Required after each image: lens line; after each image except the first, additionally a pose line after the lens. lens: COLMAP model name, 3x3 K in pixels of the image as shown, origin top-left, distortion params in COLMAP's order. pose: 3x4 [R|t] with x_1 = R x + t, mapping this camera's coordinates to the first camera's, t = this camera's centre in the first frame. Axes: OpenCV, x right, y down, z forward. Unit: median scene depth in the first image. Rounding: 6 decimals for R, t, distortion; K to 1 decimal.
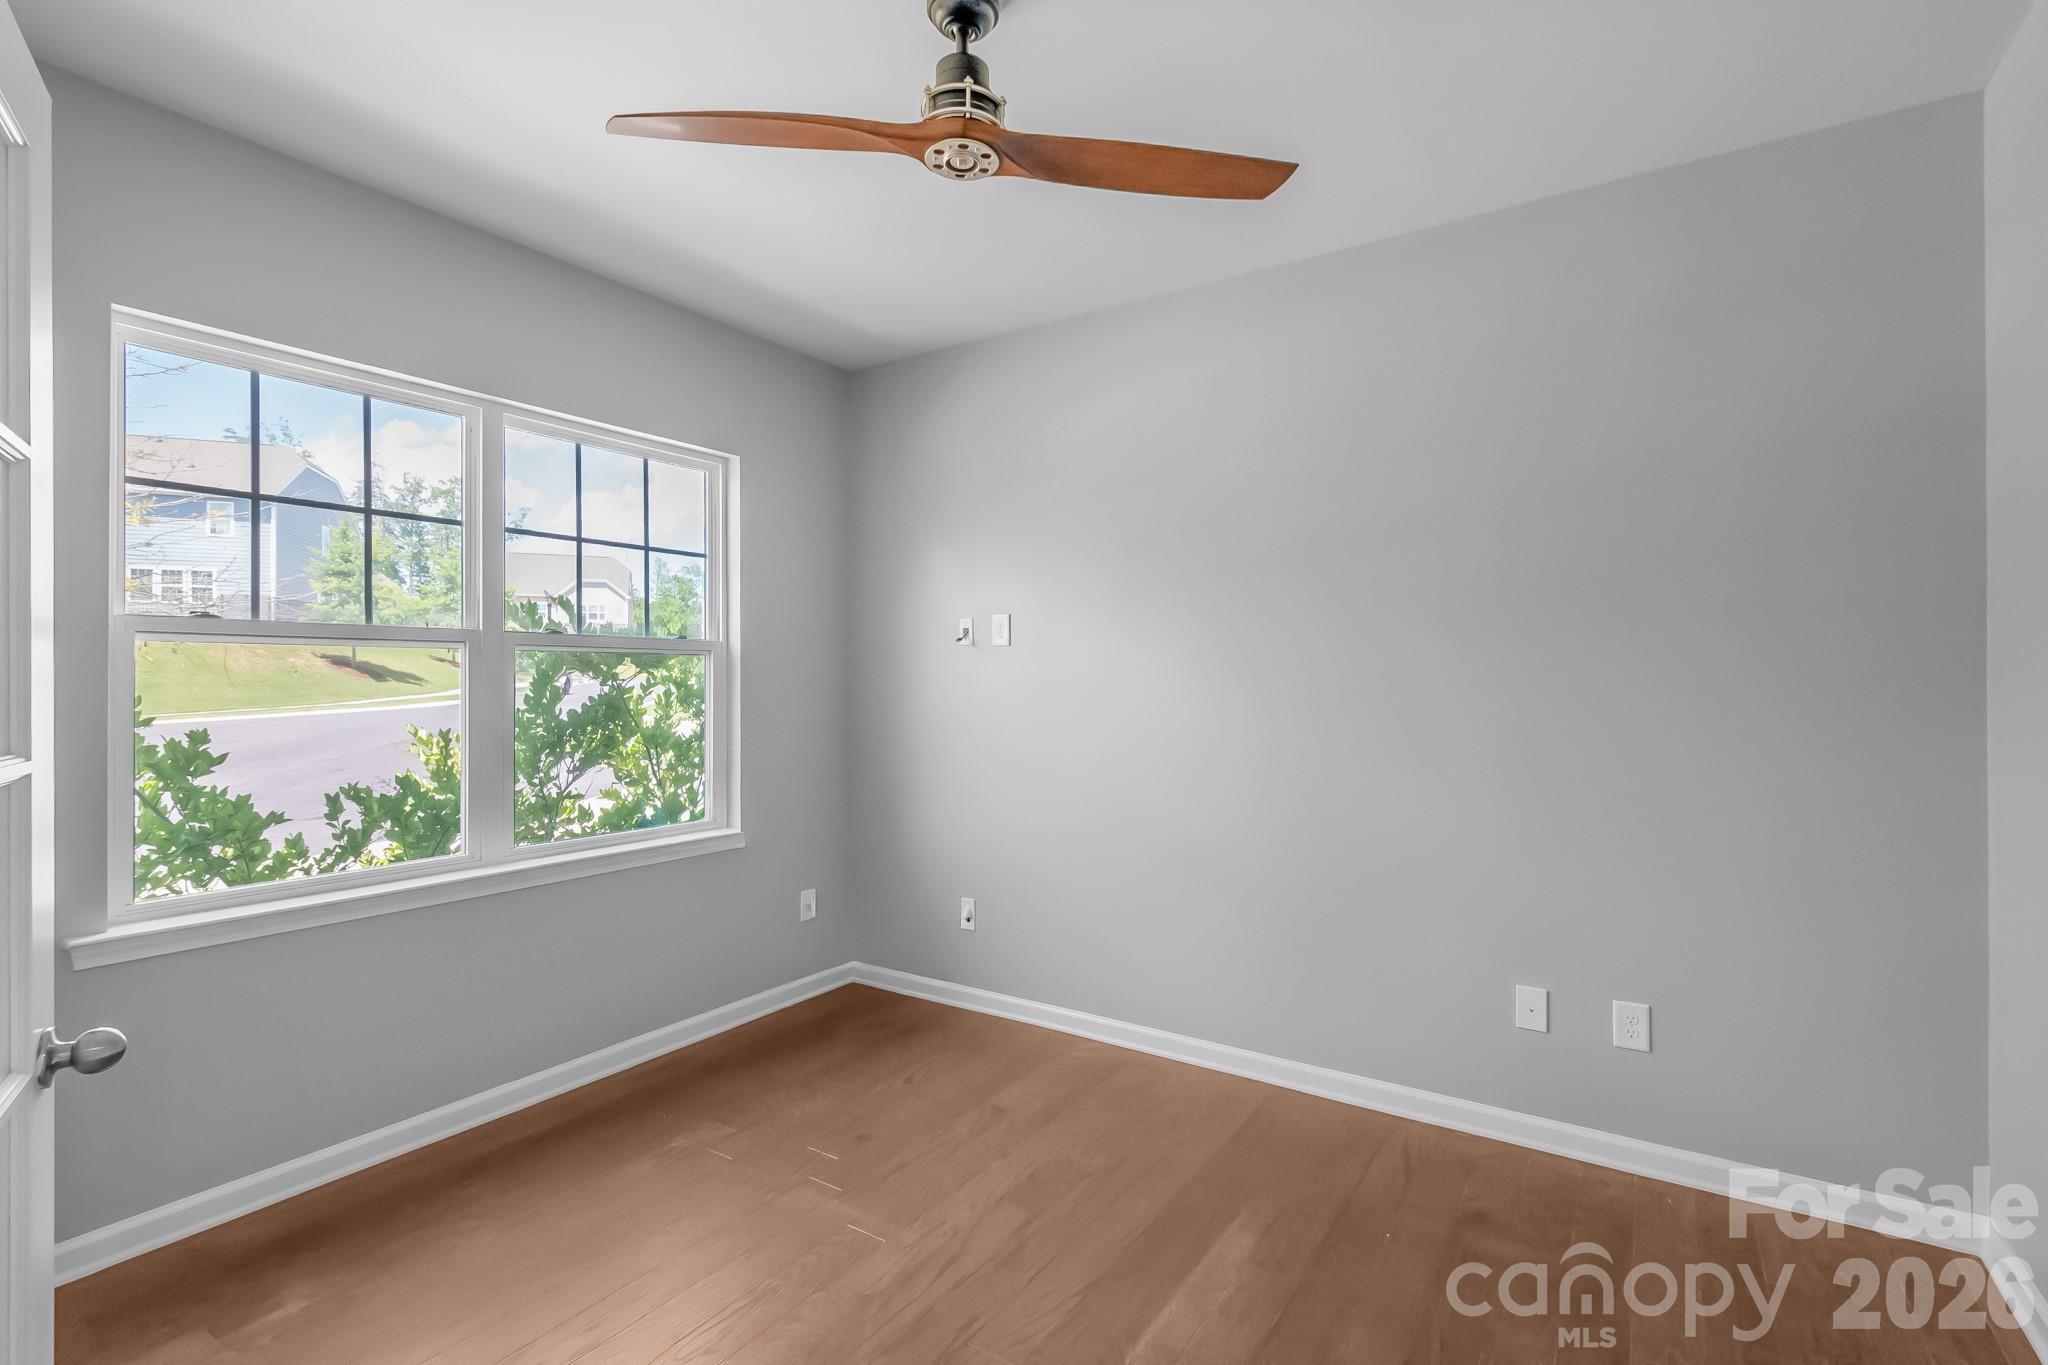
lens RADIAL K [[930.8, 0, 1030.6], [0, 930.8, 688.5], [0, 0, 1]] dist [0.000560, -0.000499]
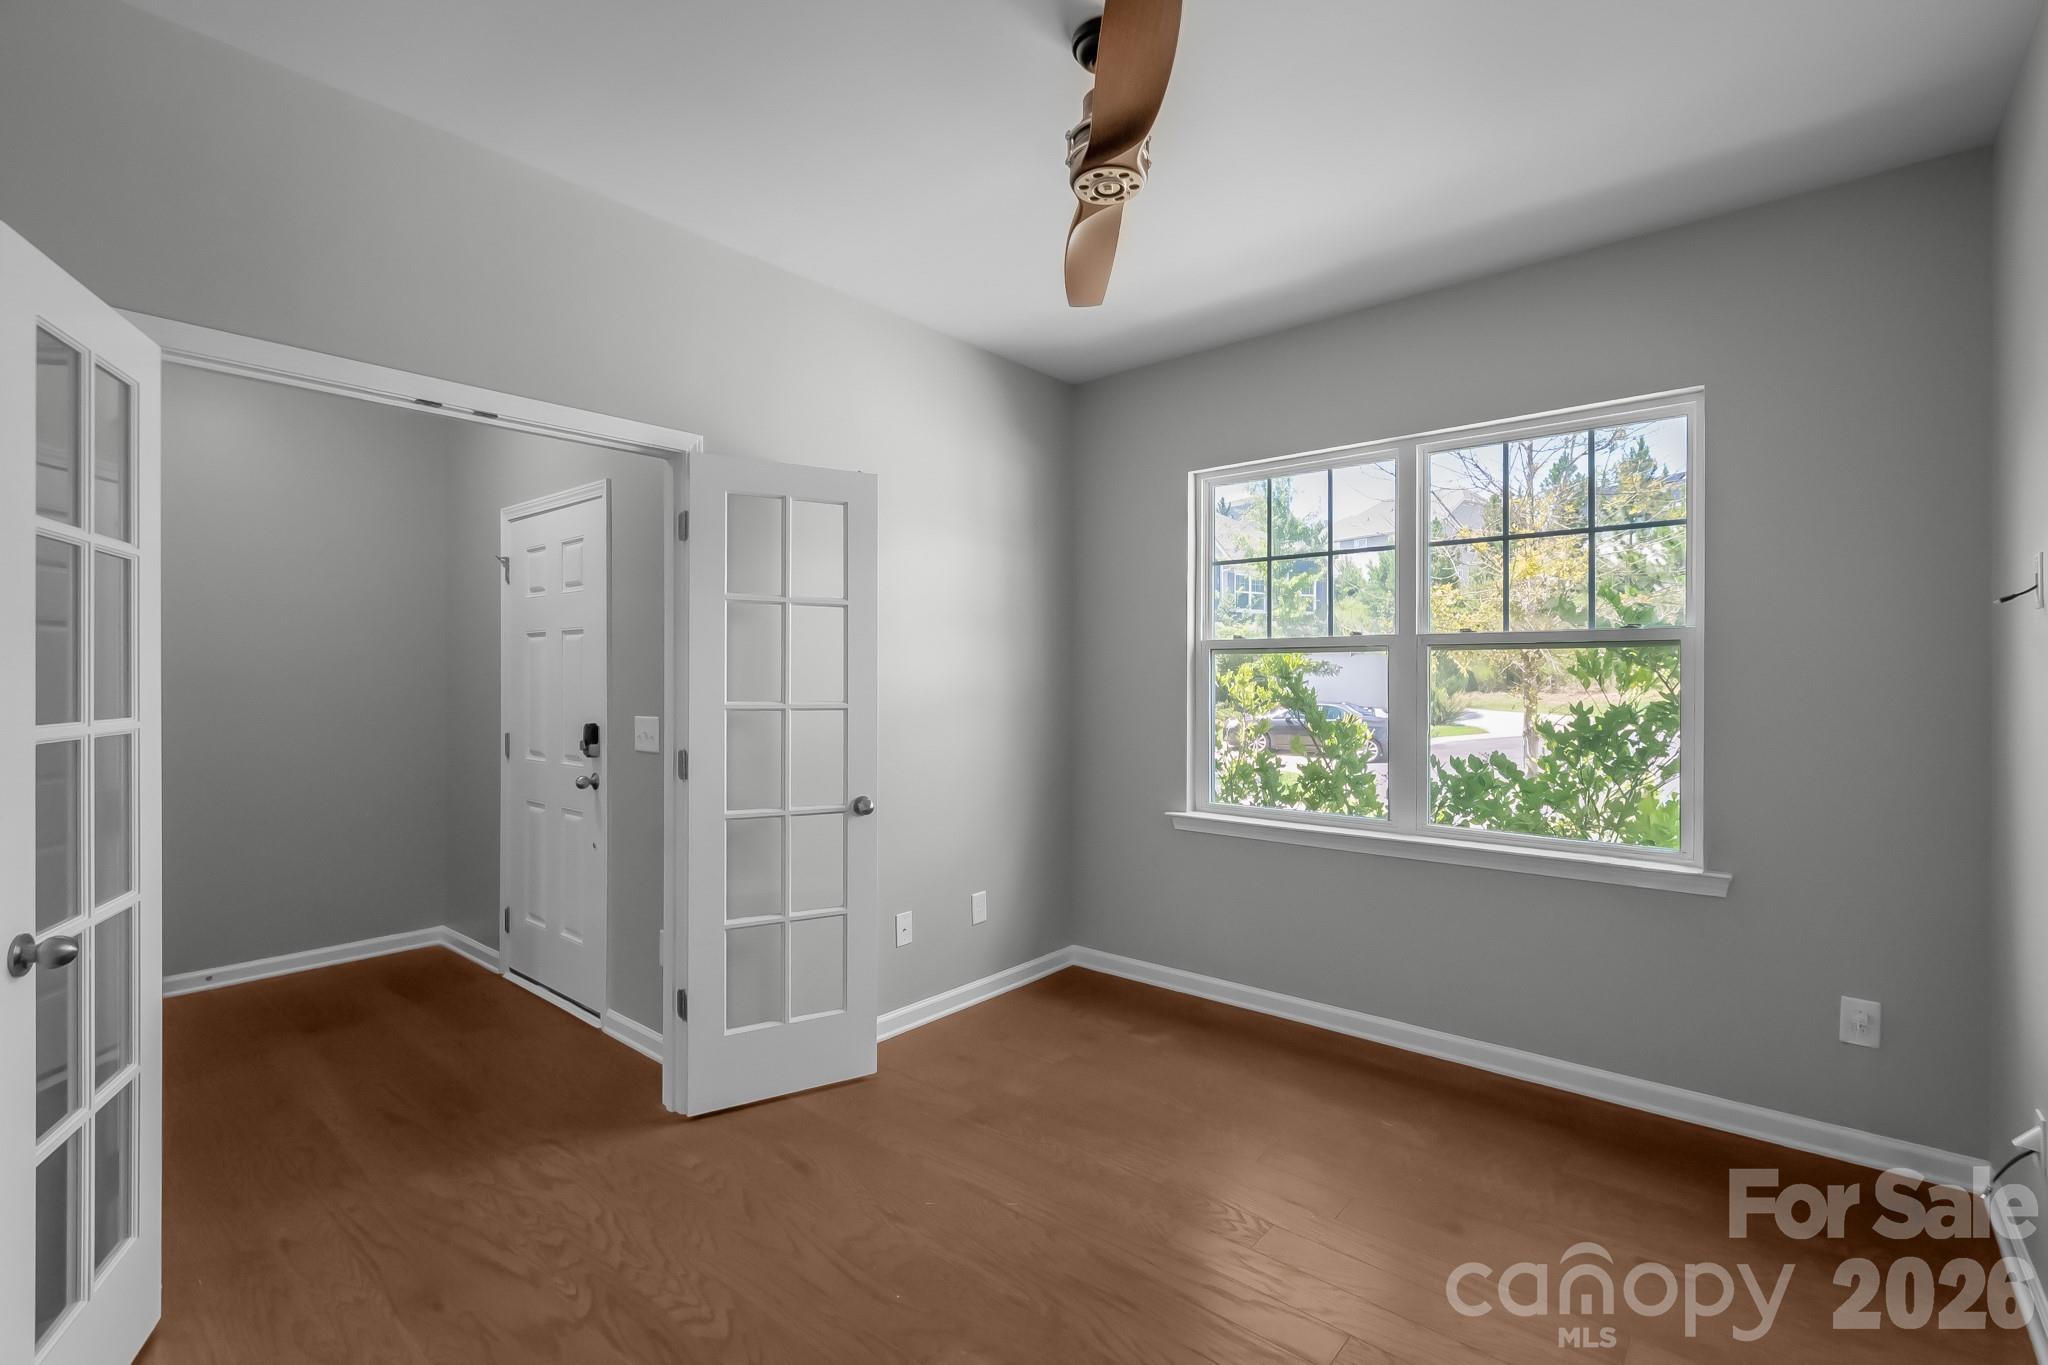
lens RADIAL K [[915.0, 0, 1028.2], [0, 915.0, 682.4], [0, 0, 1]] dist [0.012860, -0.007333]
pose [[-0.133809, -0.000402, -0.991007, 0.679331], [-0.009447, 0.999955, 0.000870, 0.001875], [0.990962, 0.009478, -0.133807, 0.732442]]
